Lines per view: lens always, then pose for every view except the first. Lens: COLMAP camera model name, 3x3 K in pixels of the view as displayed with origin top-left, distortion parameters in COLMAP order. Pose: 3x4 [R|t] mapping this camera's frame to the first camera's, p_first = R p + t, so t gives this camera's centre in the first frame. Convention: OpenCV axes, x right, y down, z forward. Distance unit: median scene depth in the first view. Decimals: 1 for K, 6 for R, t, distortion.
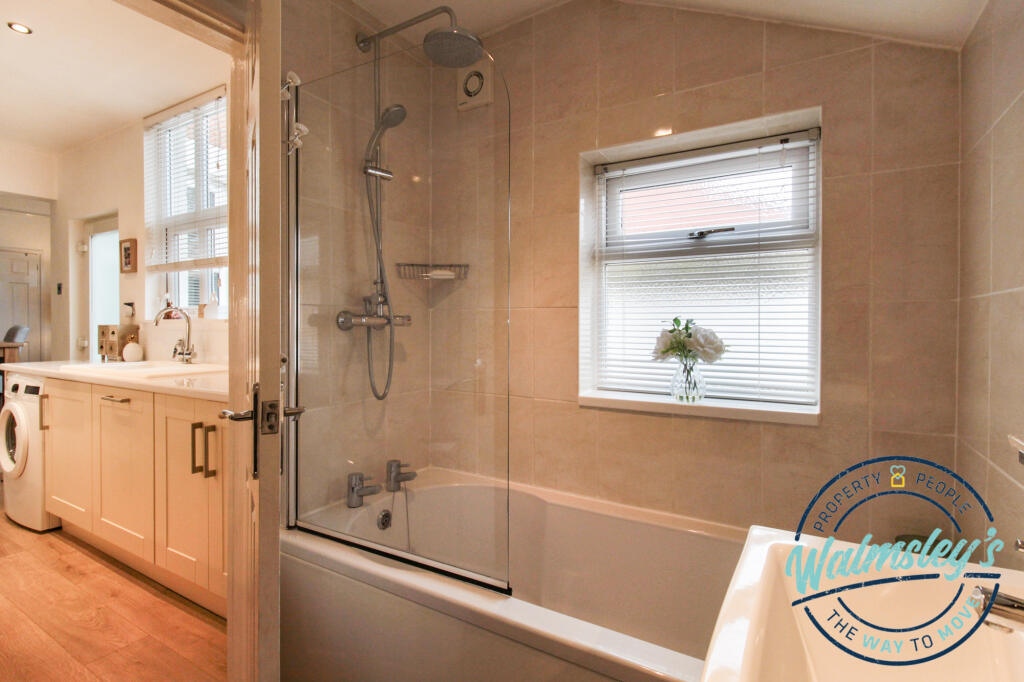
lens RADIAL K [[498.5, 0, 517.6], [0, 498.5, 335.3], [0, 0, 1]] dist [-0.002261, -0.000941]
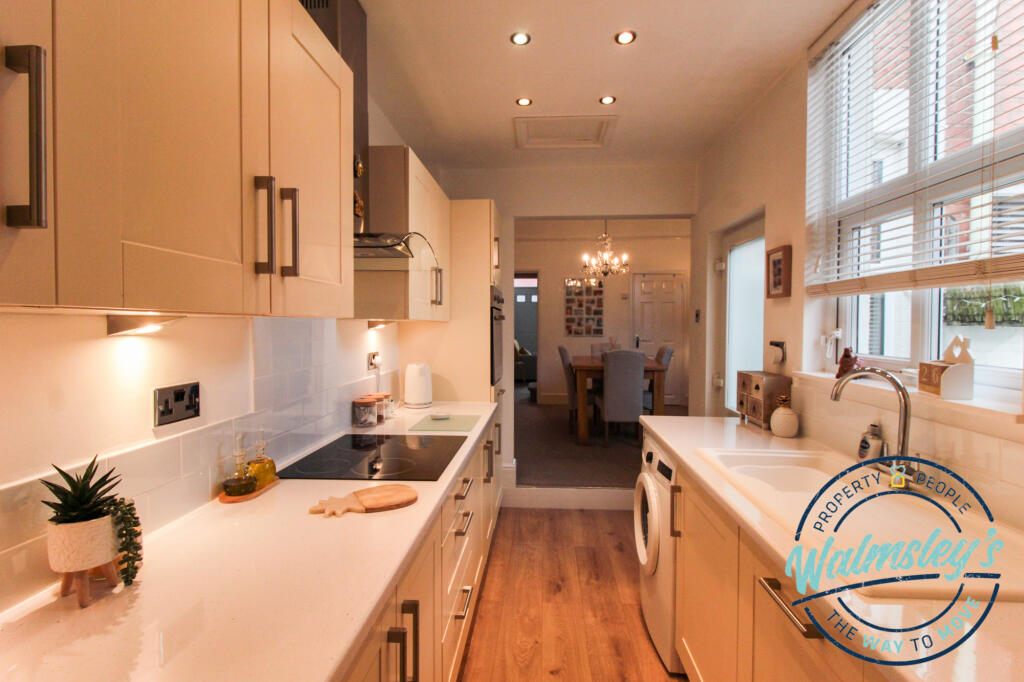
lens RADIAL K [[498.5, 0, 517.6], [0, 498.5, 335.3], [0, 0, 1]] dist [-0.002261, -0.000941]
pose [[0.461343, 0.017680, -0.887046, -0.351054], [-0.014104, 0.999821, 0.012593, -0.079222], [0.887110, 0.006701, 0.461509, 0.382935]]
